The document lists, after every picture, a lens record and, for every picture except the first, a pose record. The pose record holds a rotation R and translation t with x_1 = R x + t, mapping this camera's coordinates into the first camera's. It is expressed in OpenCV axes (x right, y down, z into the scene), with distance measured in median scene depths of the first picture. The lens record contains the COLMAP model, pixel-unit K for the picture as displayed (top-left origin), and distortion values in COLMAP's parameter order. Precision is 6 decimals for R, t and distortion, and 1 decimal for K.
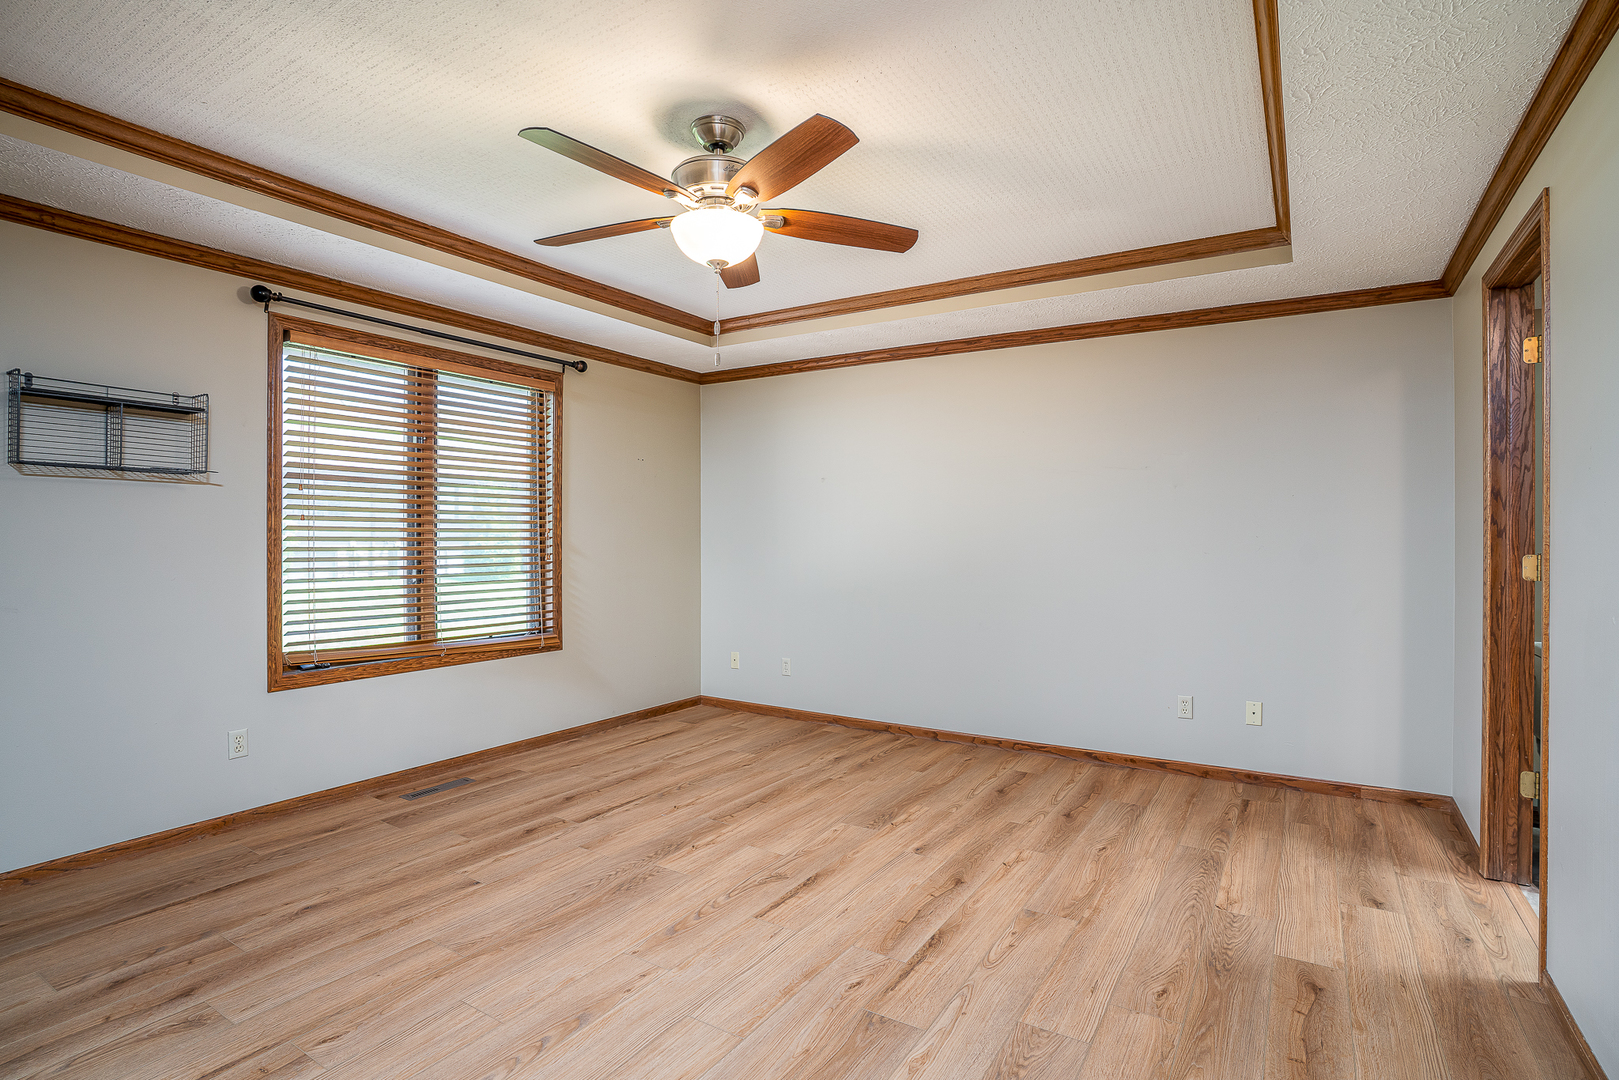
lens RADIAL K [[782.4, 0, 827.4], [0, 782.4, 538.2], [0, 0, 1]] dist [-0.056195, 0.020518]
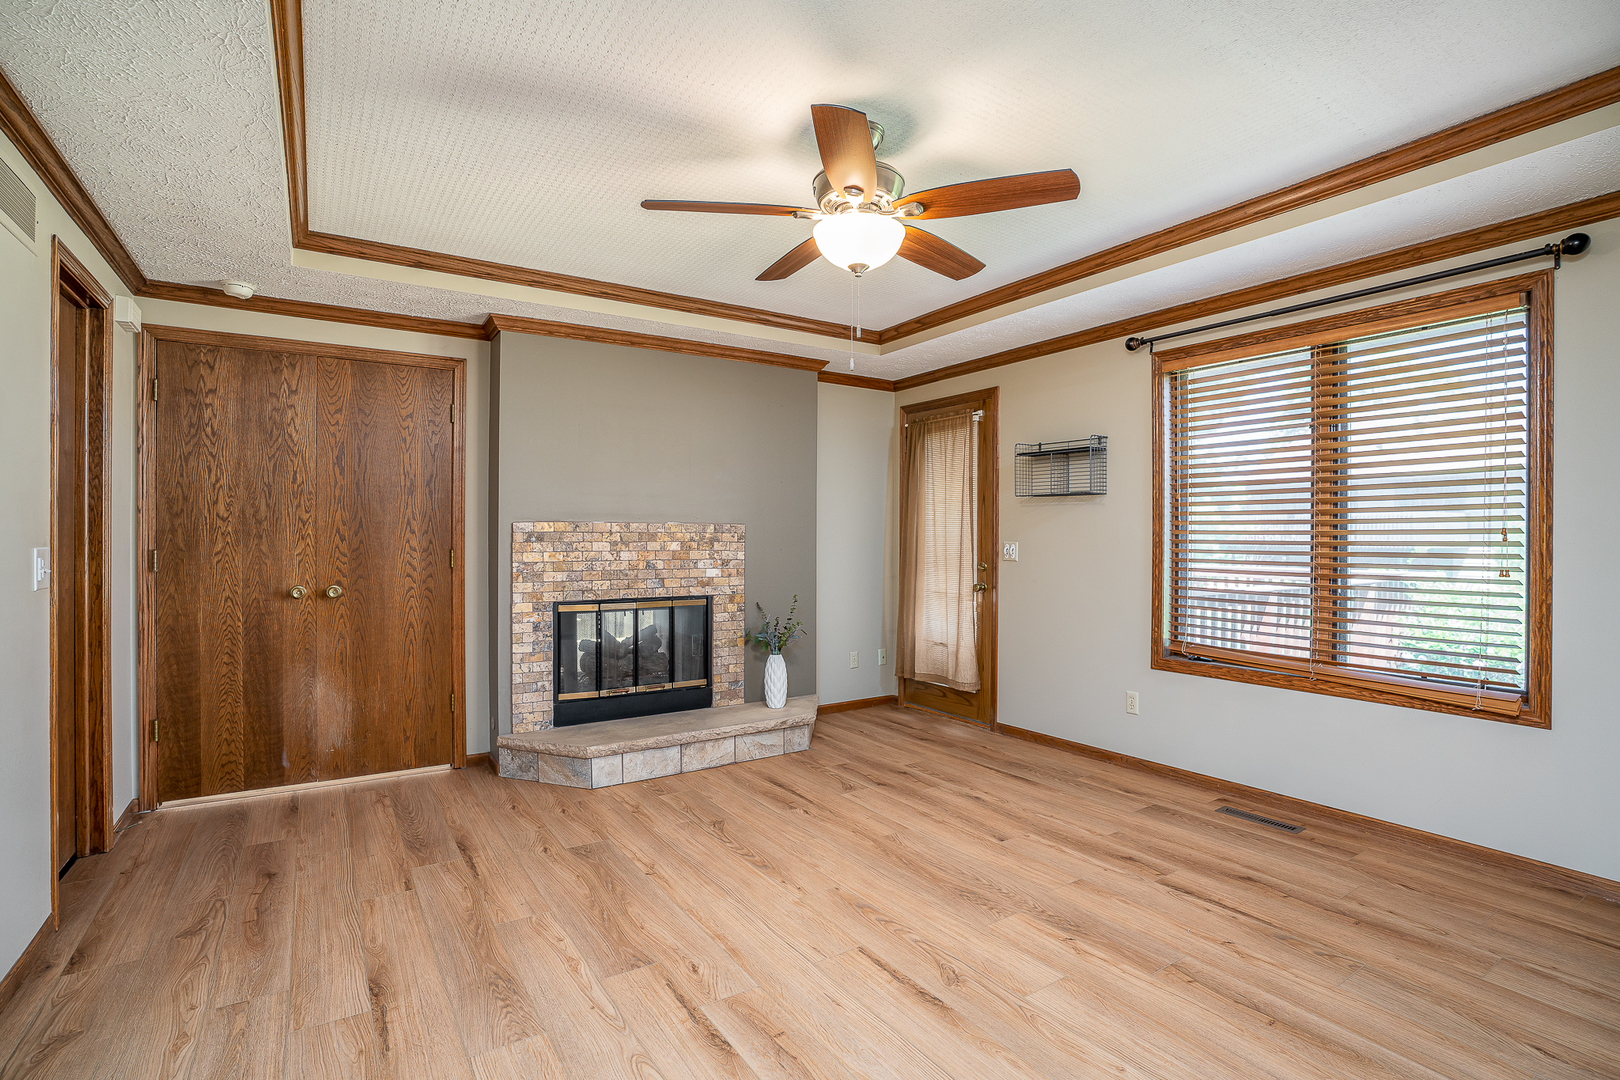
lens RADIAL K [[782.8, 0, 827.9], [0, 782.8, 538.2], [0, 0, 1]] dist [-0.056195, 0.020518]
pose [[-0.408241, -0.000660, -0.912874, 0.629372], [-0.004007, 0.999991, 0.001069, -0.003463], [0.912865, 0.004095, -0.408240, 1.091758]]
